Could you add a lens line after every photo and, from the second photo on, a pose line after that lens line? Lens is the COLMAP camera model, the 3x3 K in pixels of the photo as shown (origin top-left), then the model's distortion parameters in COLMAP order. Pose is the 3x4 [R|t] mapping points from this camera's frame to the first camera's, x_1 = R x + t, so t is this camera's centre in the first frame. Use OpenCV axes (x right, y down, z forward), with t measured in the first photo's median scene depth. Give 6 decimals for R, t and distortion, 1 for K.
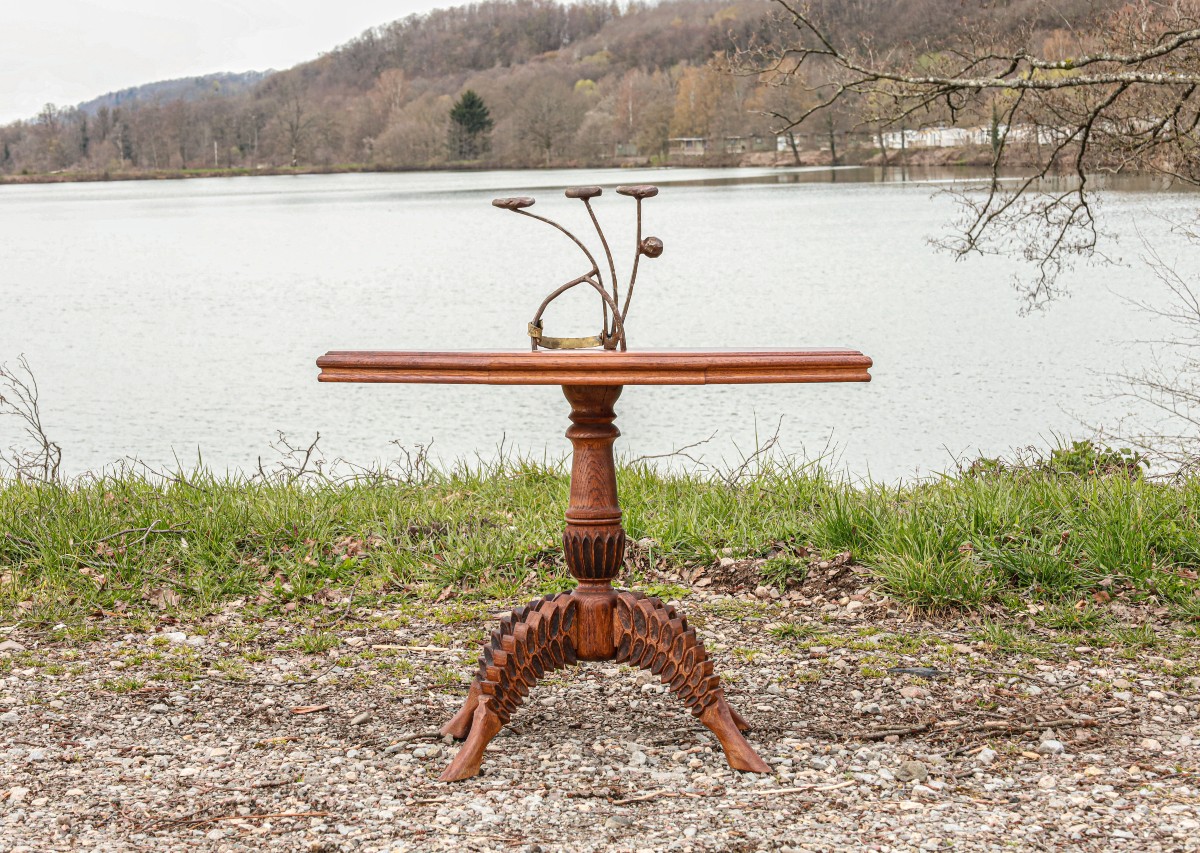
lens RADIAL K [[3238.0, 0, 600.0], [0, 3238.0, 426.5], [0, 0, 1]] dist [0.144561, -0.140143]
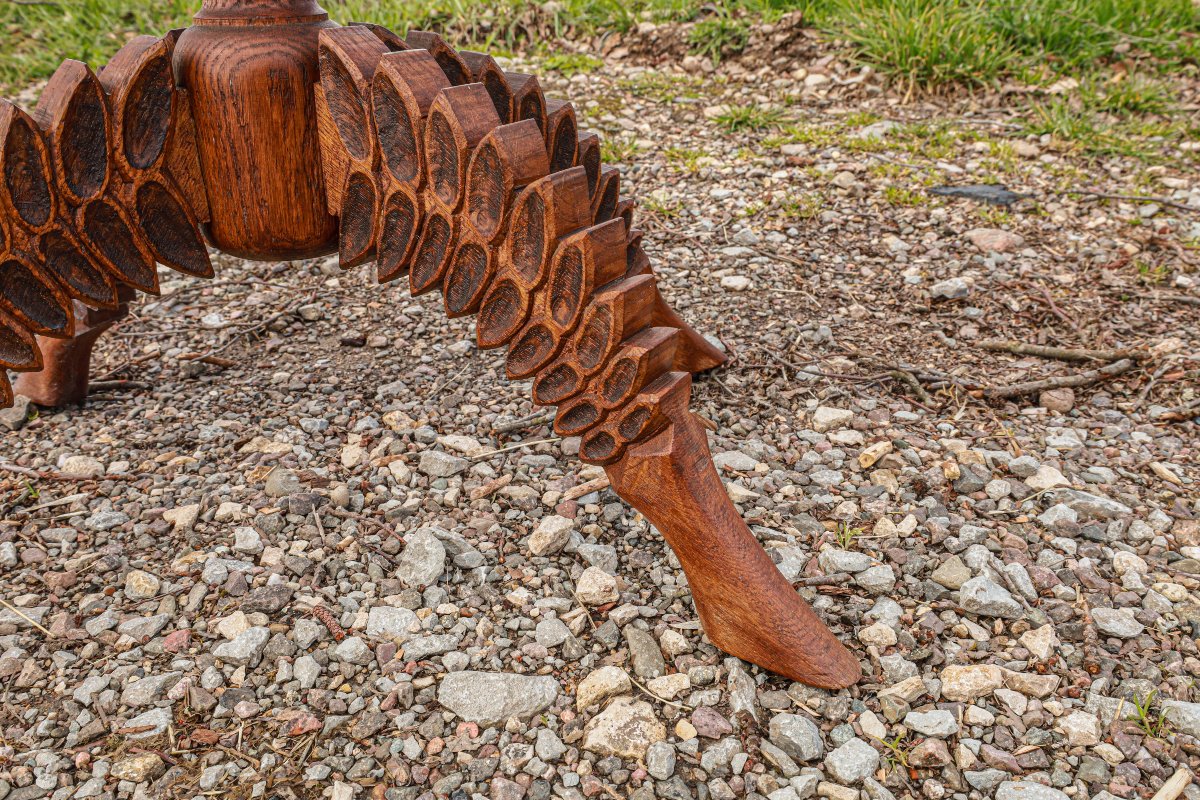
lens RADIAL K [[1011.9, 0, 608.2], [0, 1011.9, 407.4], [0, 0, 1]] dist [-0.010373, 0.003816]
pose [[0.999736, -0.011805, 0.019709, 0.025285], [0.004044, 0.934918, 0.354841, 0.045091], [-0.022615, -0.354668, 0.934719, 0.796014]]
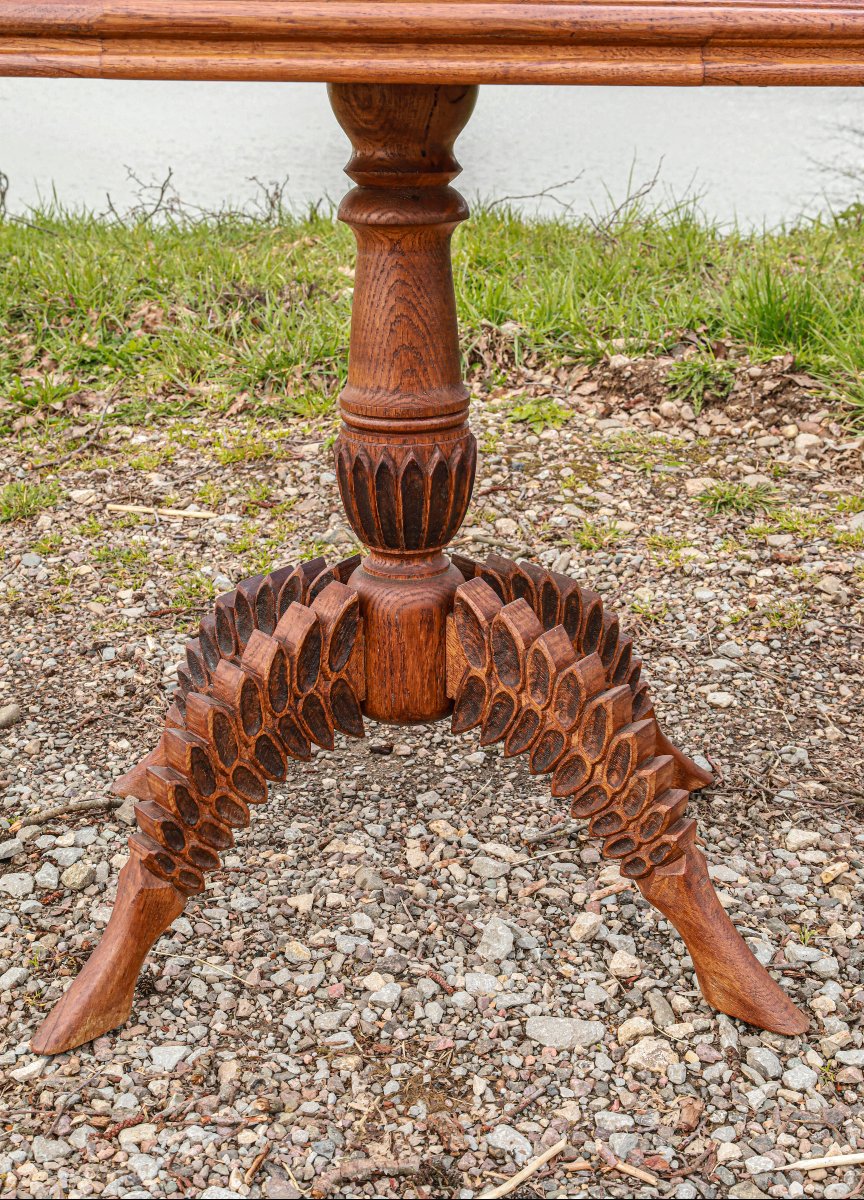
lens RADIAL K [[1589.9, 0, 428.2], [0, 1589.9, 570.1], [0, 0, 1]] dist [0.015372, -0.021394]
pose [[0.999500, 0.016623, -0.026895, 0.006464], [-0.009261, 0.967250, 0.253655, -0.004617], [0.030231, -0.253279, 0.966921, 0.696758]]
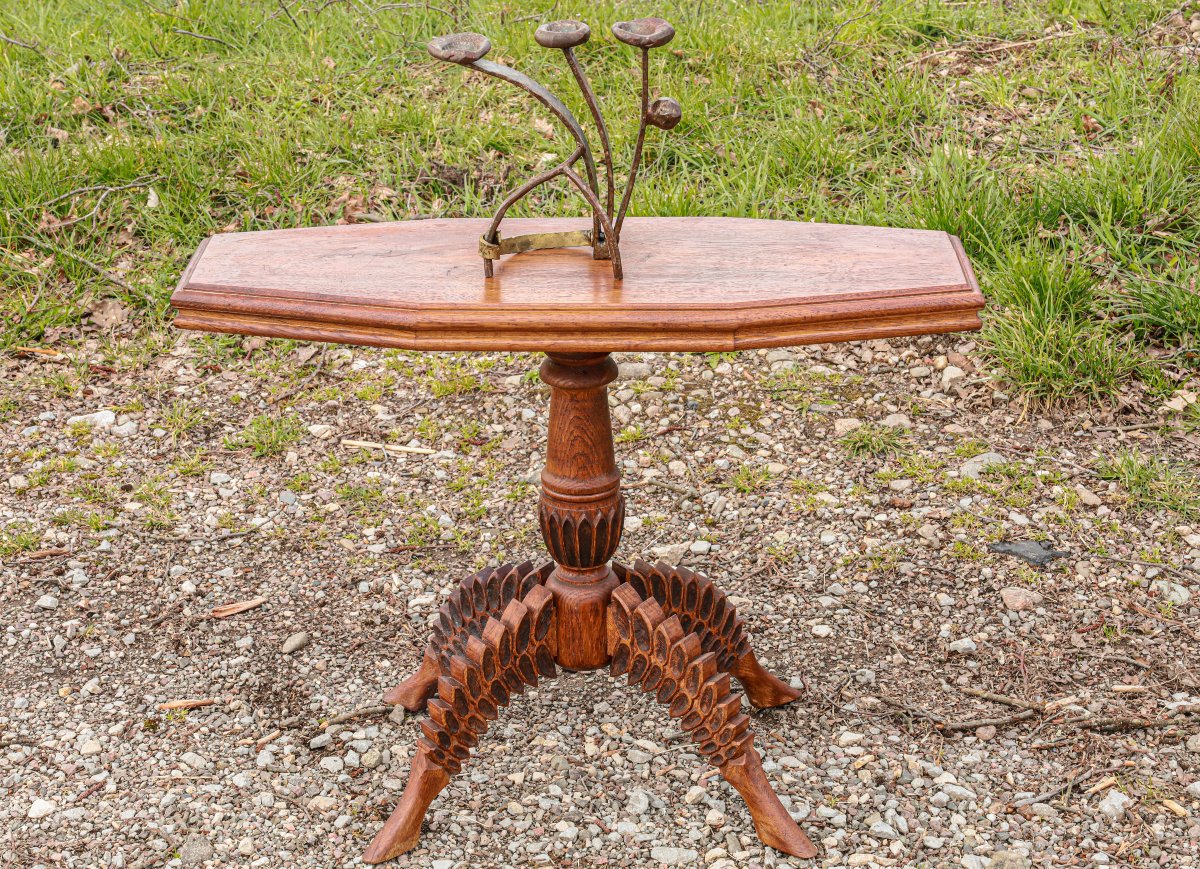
lens RADIAL K [[2665.2, 0, 538.6], [0, 2665.2, 435.7], [0, 0, 1]] dist [0.010123, 0.124075]
pose [[0.996686, 0.021758, -0.078379, 0.030728], [0.005734, 0.942372, 0.334516, -0.158044], [0.081141, -0.333857, 0.939125, 0.397962]]
